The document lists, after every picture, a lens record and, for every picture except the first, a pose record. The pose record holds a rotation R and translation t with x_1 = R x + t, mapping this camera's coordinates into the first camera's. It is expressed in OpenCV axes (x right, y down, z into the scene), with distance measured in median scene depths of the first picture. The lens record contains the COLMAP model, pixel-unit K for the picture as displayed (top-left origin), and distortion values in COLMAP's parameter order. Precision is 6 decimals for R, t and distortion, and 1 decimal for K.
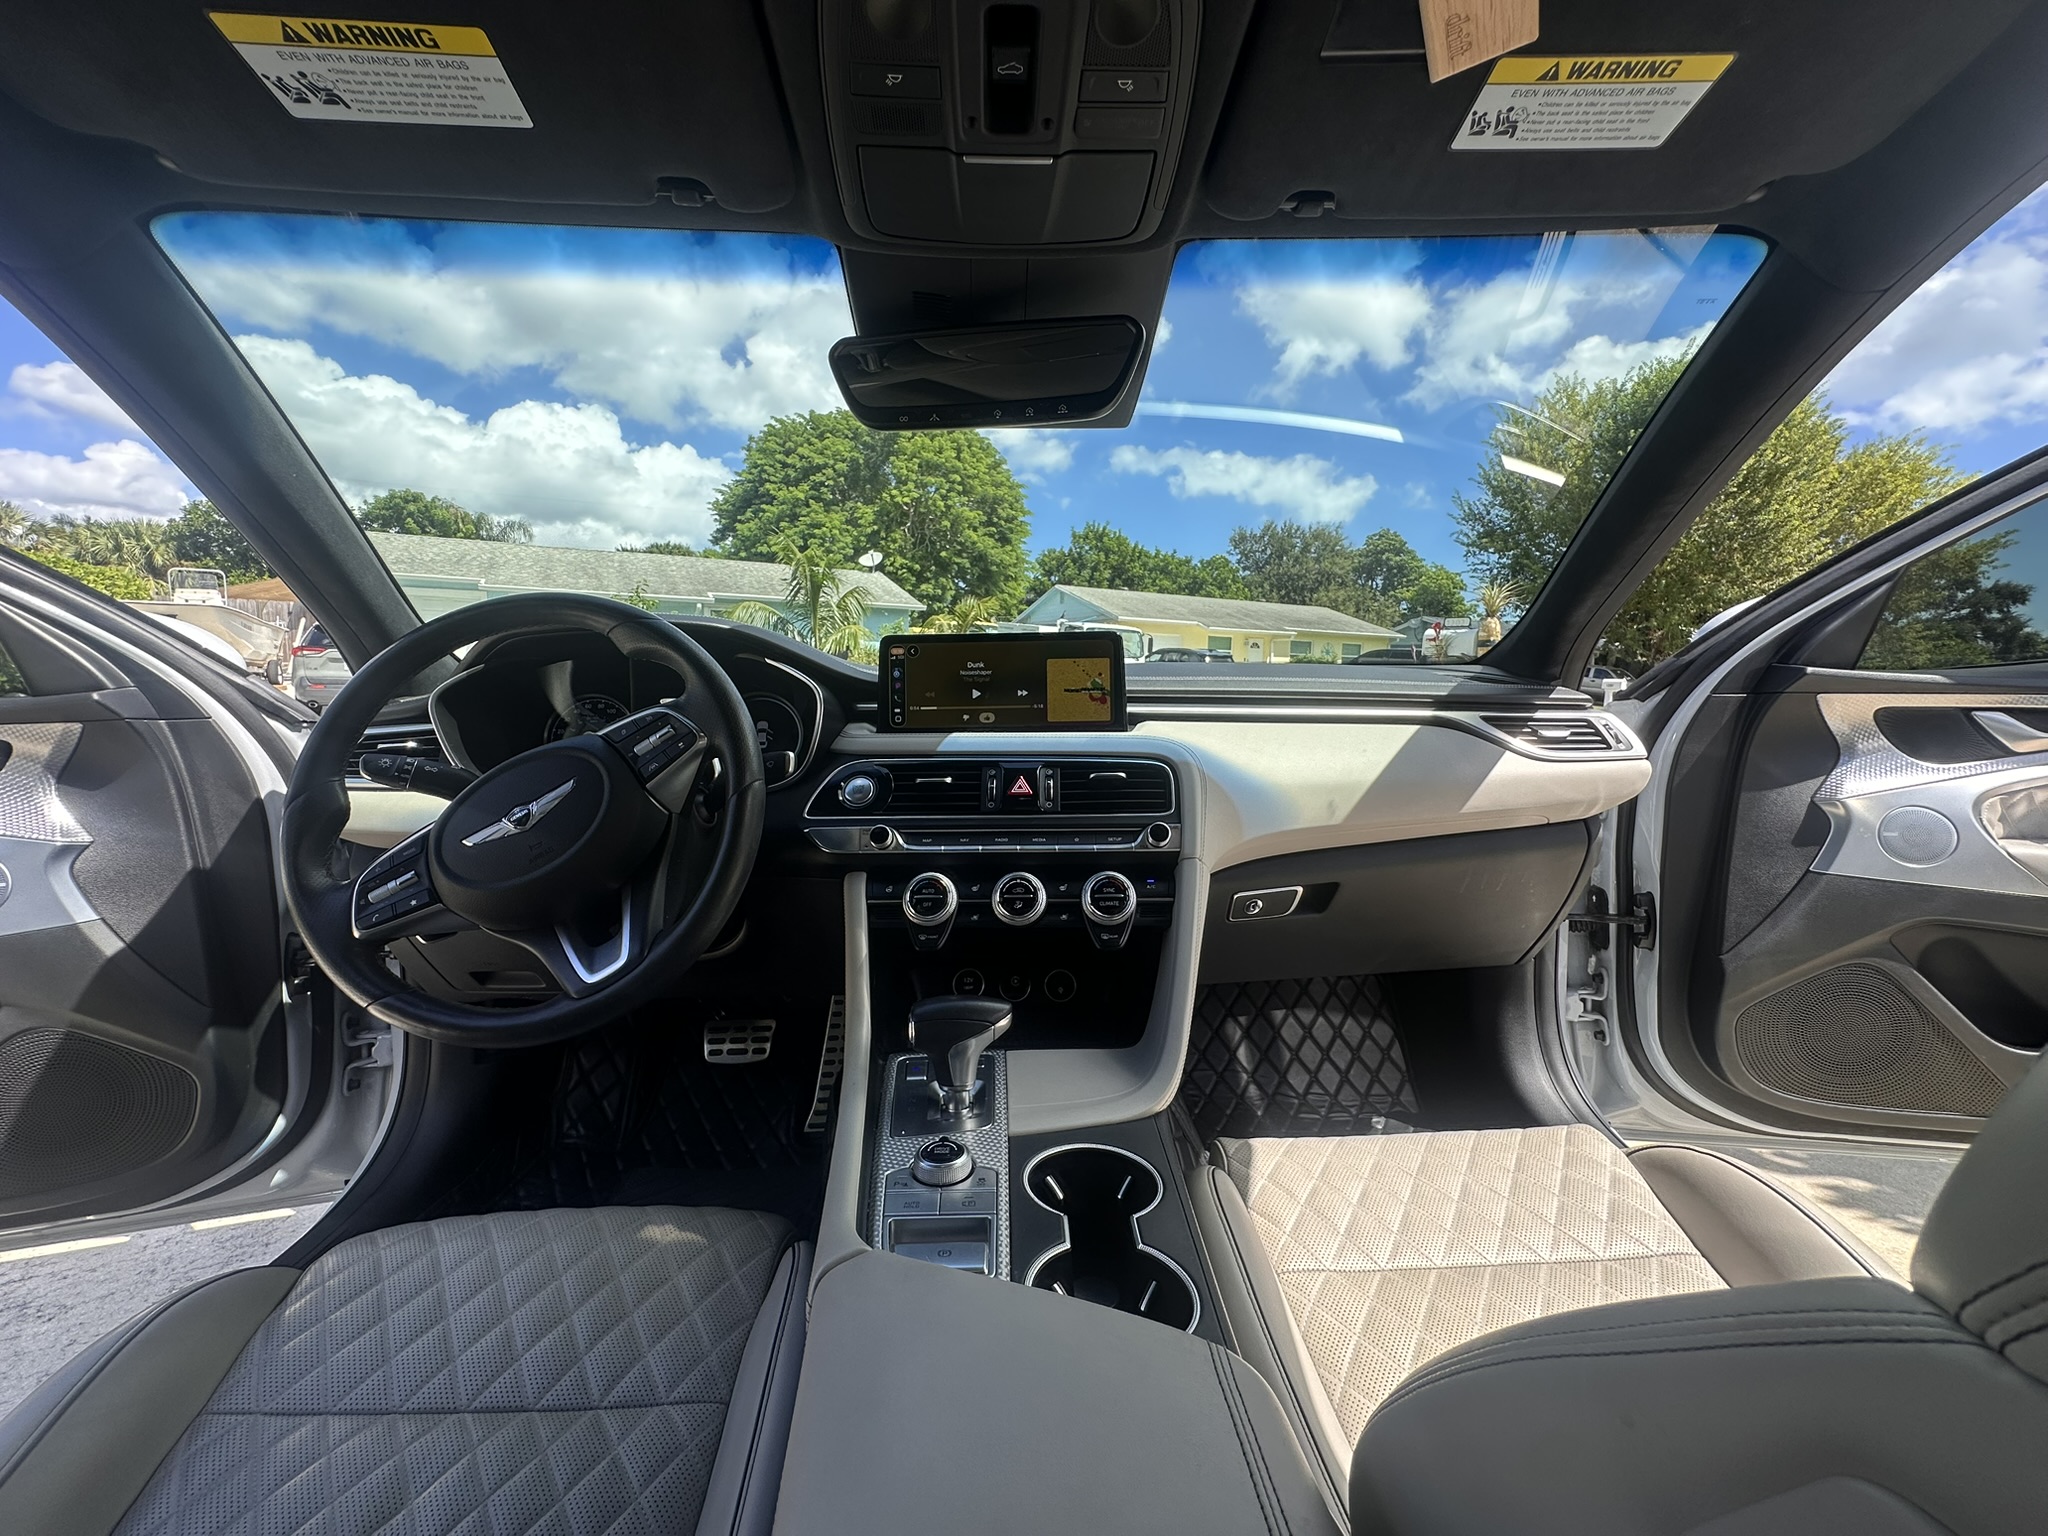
lens RADIAL K [[816.6, 0, 1028.0], [0, 816.6, 765.3], [0, 0, 1]] dist [-0.000729, -0.000280]
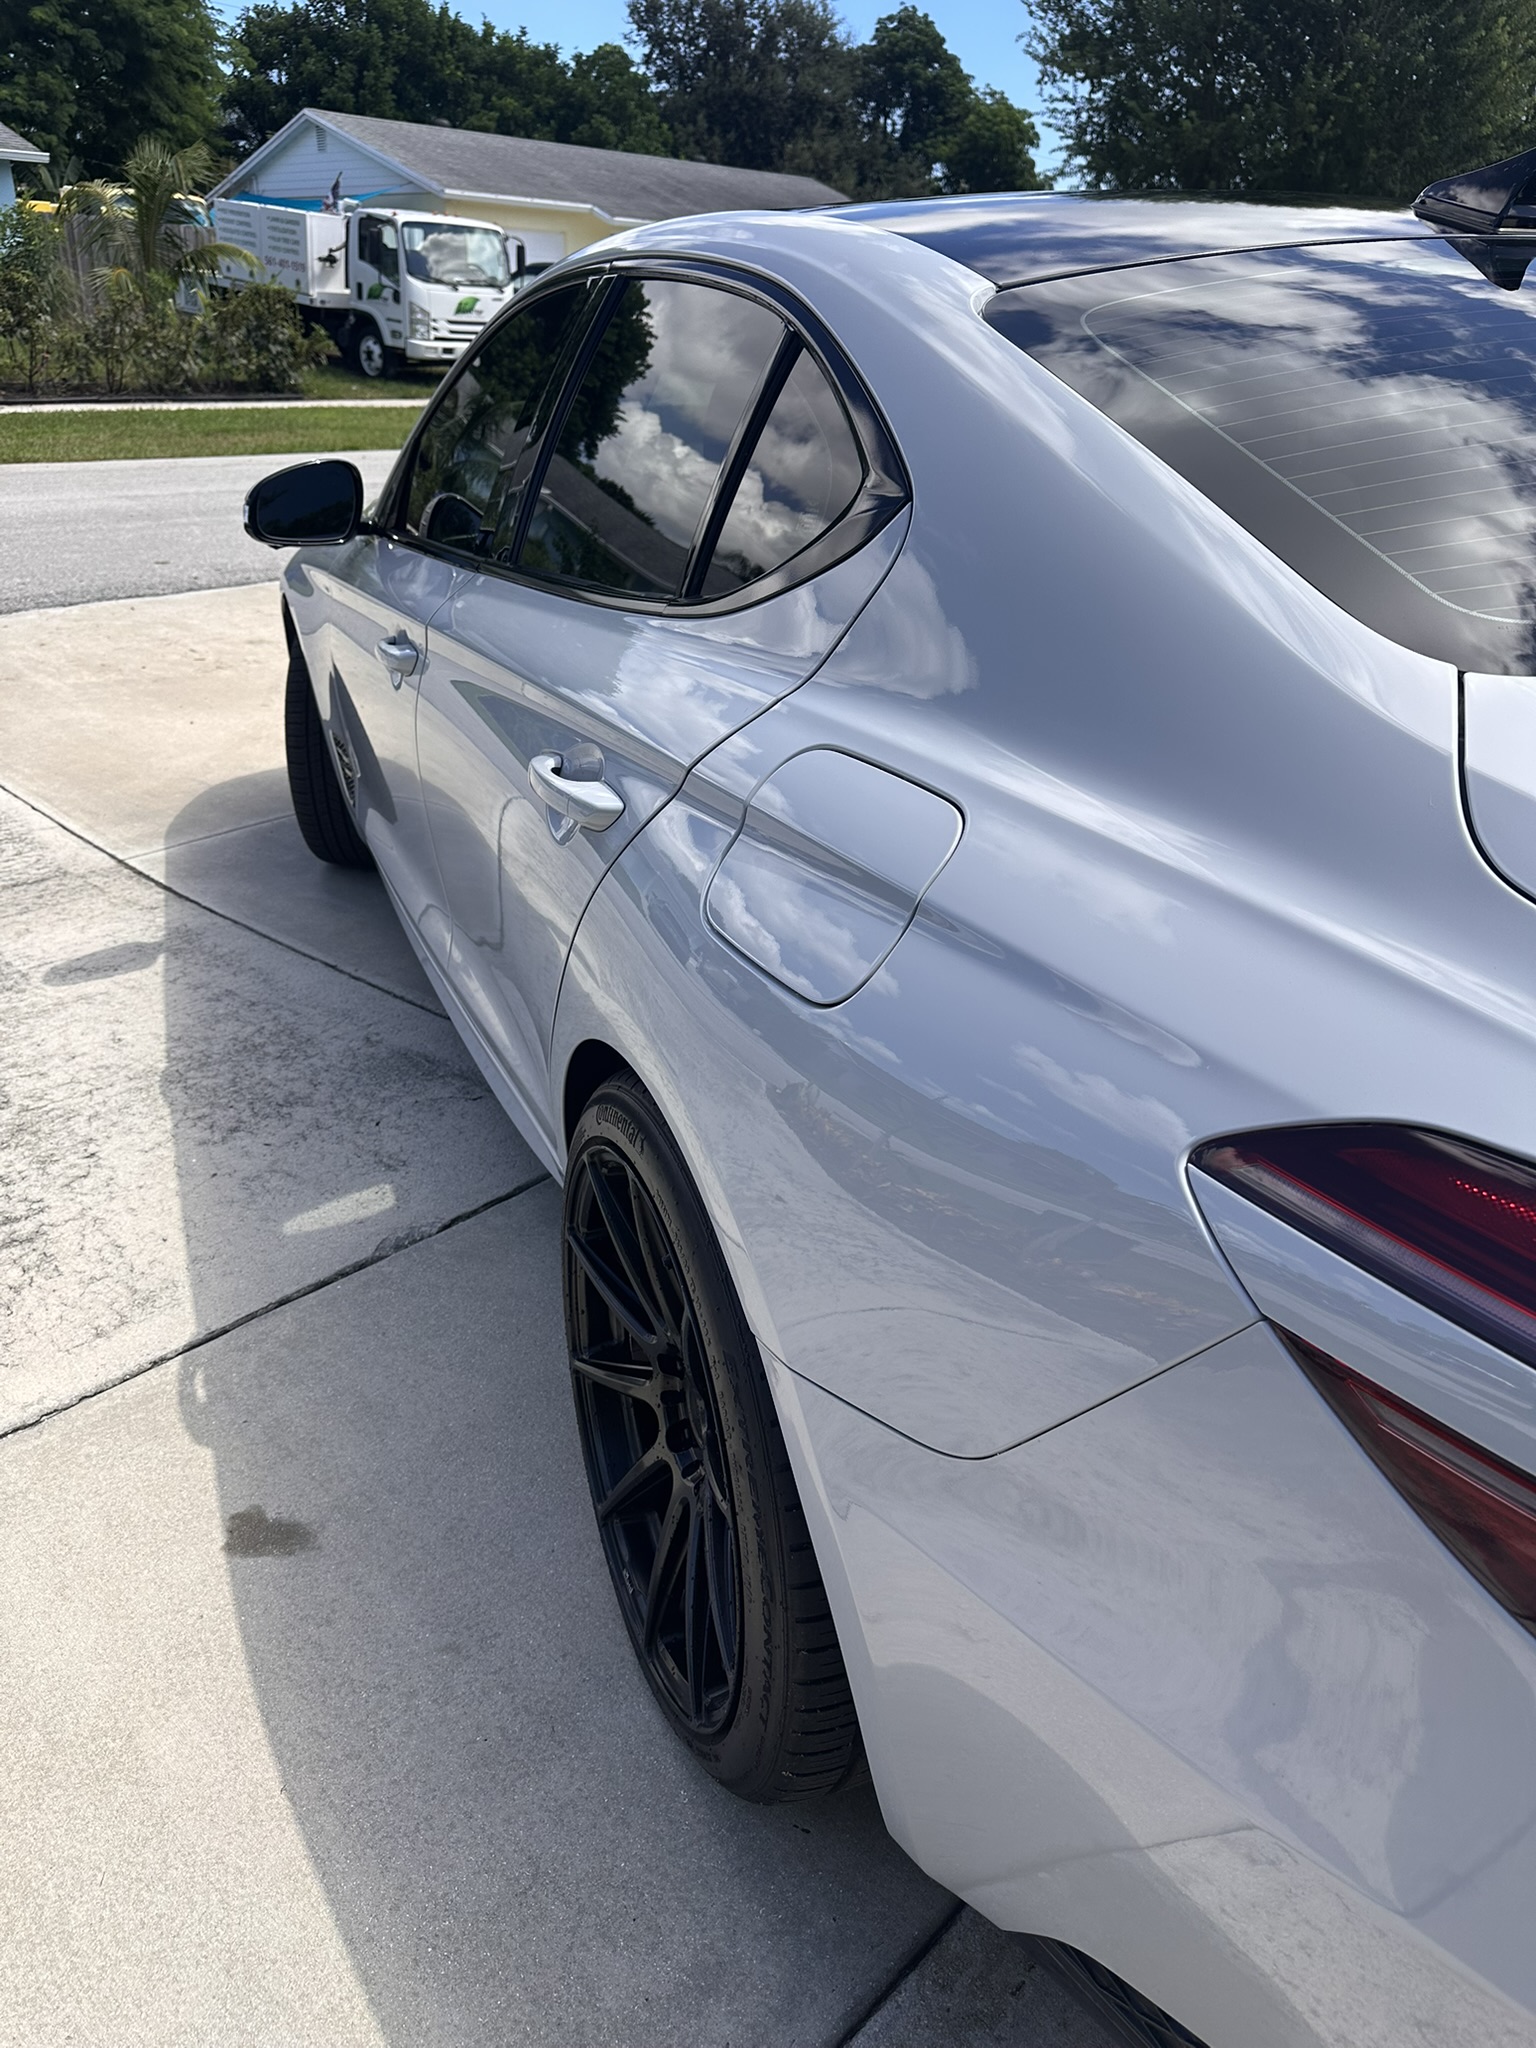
lens RADIAL K [[1463.4, 0, 780.9], [0, 1463.4, 1024.9], [0, 0, 1]] dist [0.006613, -0.005877]
pose [[0.944163, -0.133327, 0.301296, -0.964546], [0.020686, 0.936650, 0.349655, -0.083050], [-0.328828, -0.323899, 0.887109, -1.947600]]
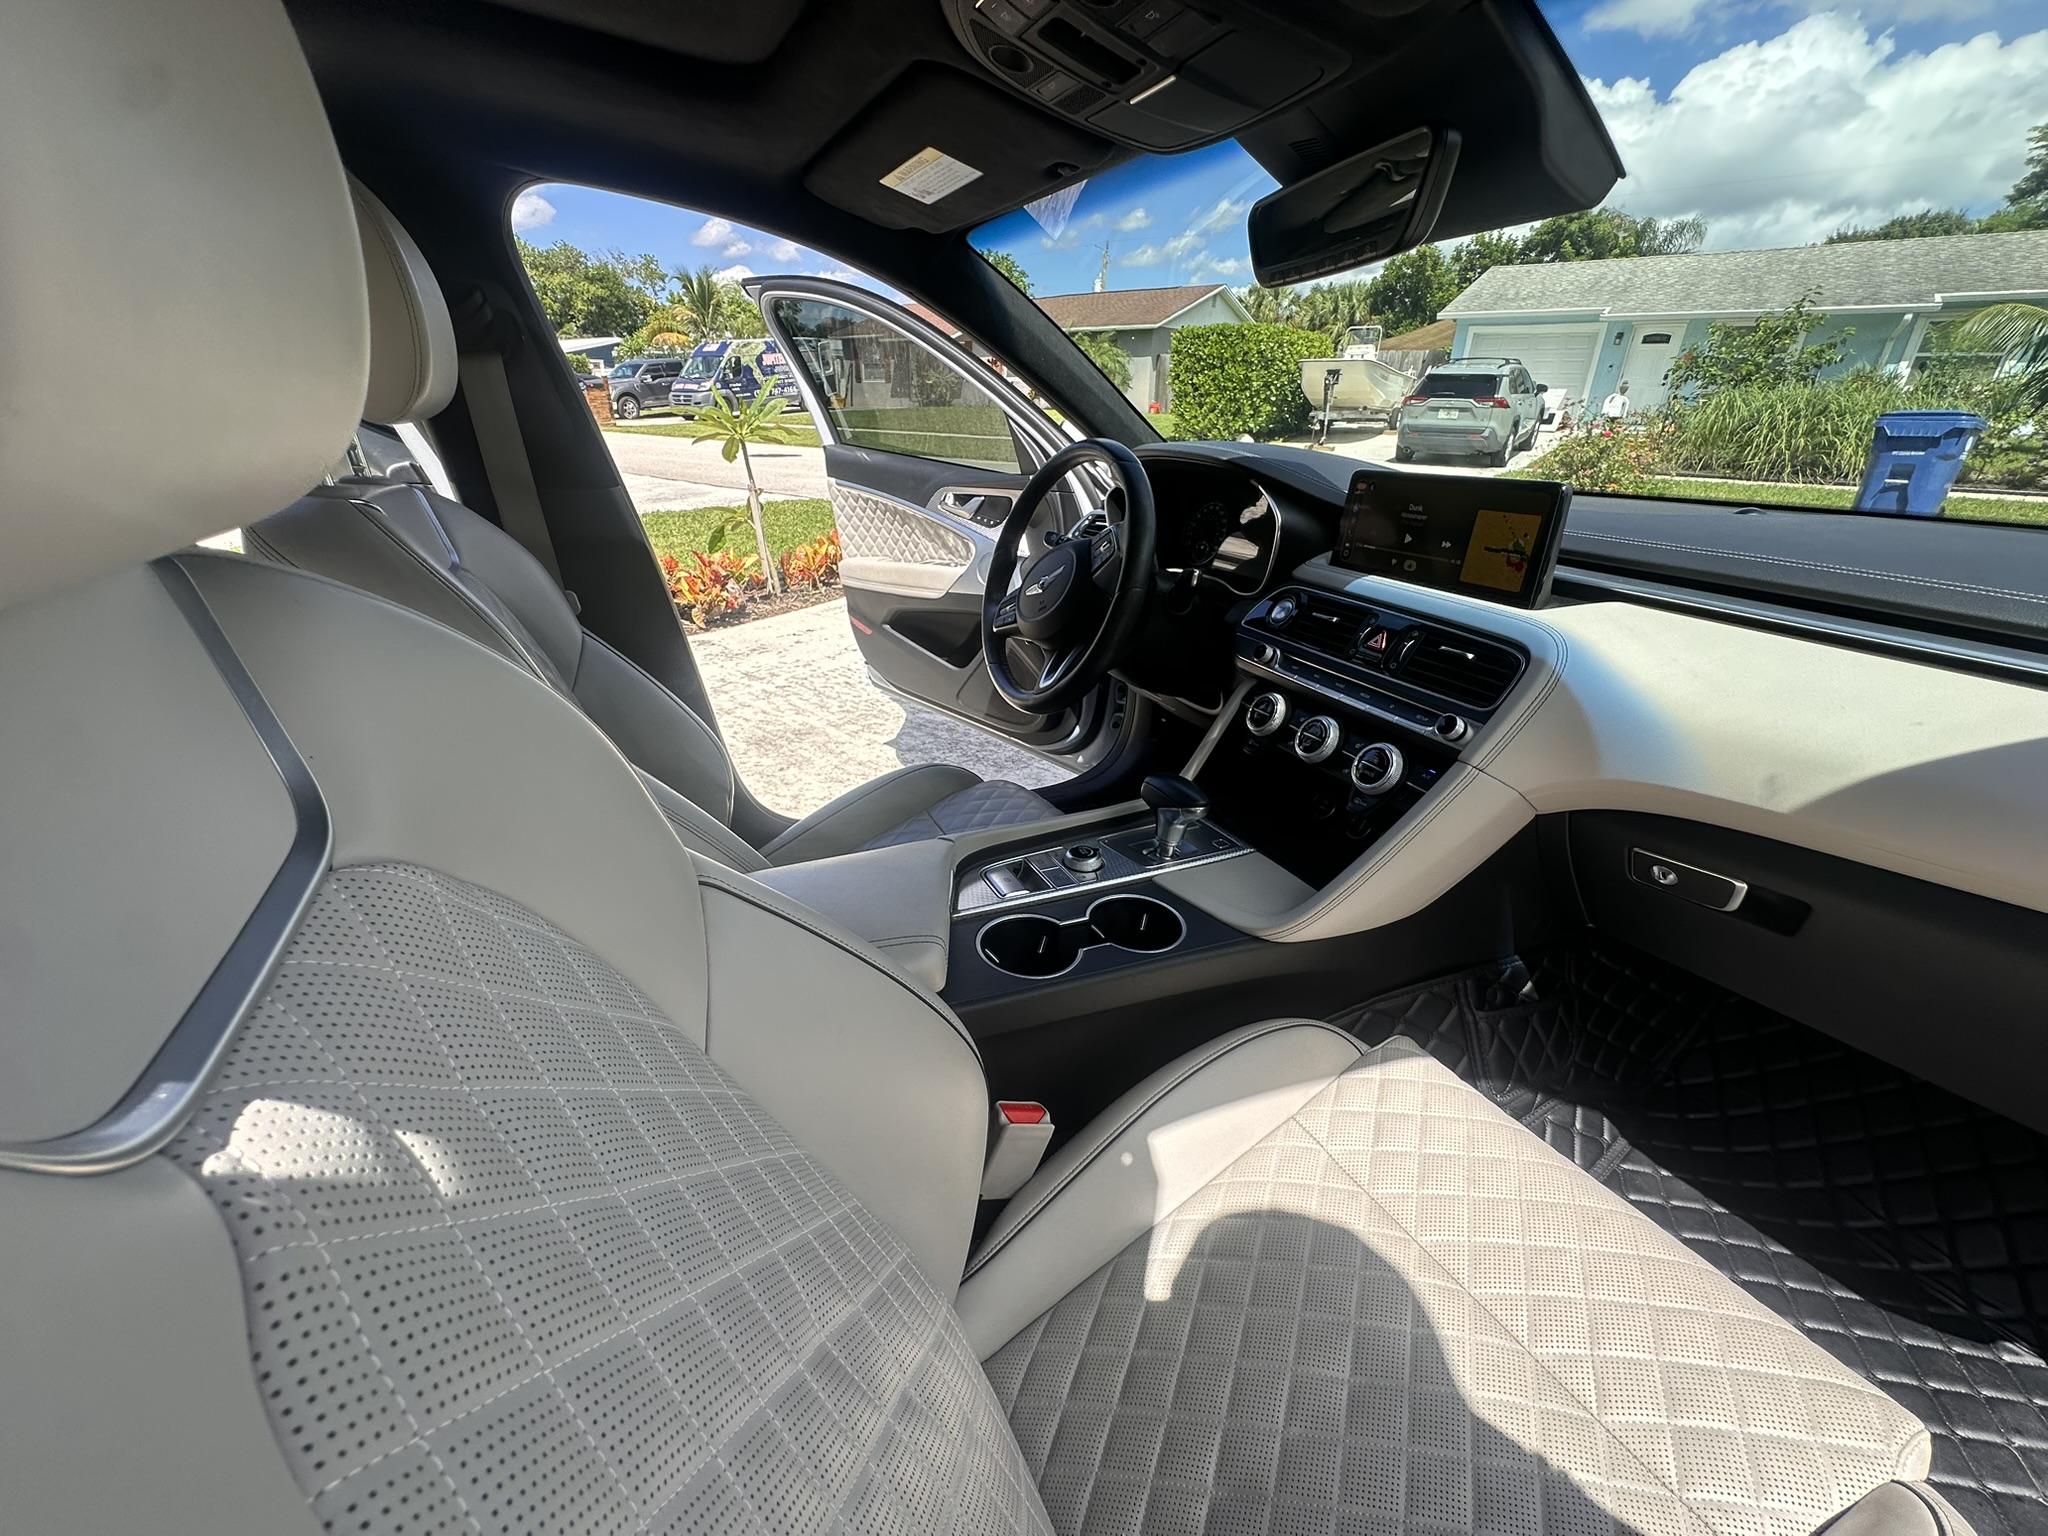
lens RADIAL K [[816.6, 0, 1027.6], [0, 816.6, 774.7], [0, 0, 1]] dist [-0.000729, -0.000280]
pose [[0.397433, 0.374324, -0.837812, 0.529583], [-0.107263, 0.925707, 0.362713, -0.102796], [0.911341, -0.054288, 0.408058, 0.134076]]
